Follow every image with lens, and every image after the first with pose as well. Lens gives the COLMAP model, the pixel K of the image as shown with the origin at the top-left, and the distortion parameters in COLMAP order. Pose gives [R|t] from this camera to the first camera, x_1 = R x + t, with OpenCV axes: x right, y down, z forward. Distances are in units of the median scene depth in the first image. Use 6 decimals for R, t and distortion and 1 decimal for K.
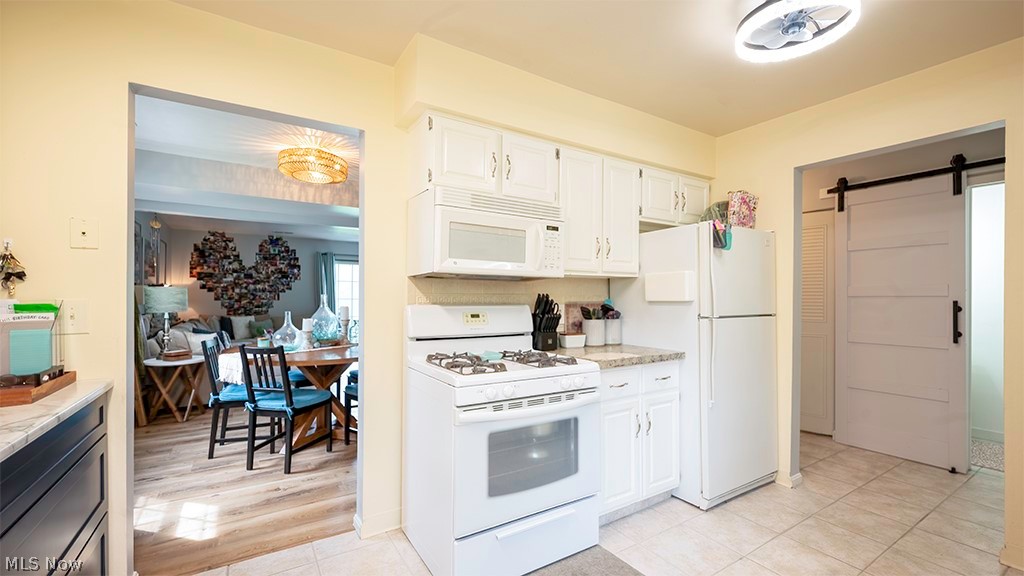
lens RADIAL K [[426.2, 0, 508.2], [0, 426.2, 292.5], [0, 0, 1]] dist [-0.001251, 0.000131]
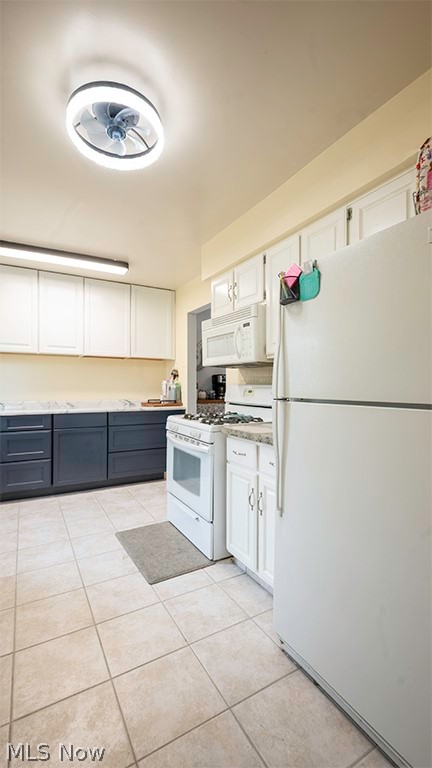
lens RADIAL K [[319.6, 0, 212.4], [0, 319.6, 387.4], [0, 0, 1]] dist [-0.001251, 0.000131]
pose [[-0.041078, 0.001362, -0.999155, 1.061155], [0.006916, 0.999976, 0.001079, 0.037914], [0.999132, -0.006866, -0.041086, 0.913254]]
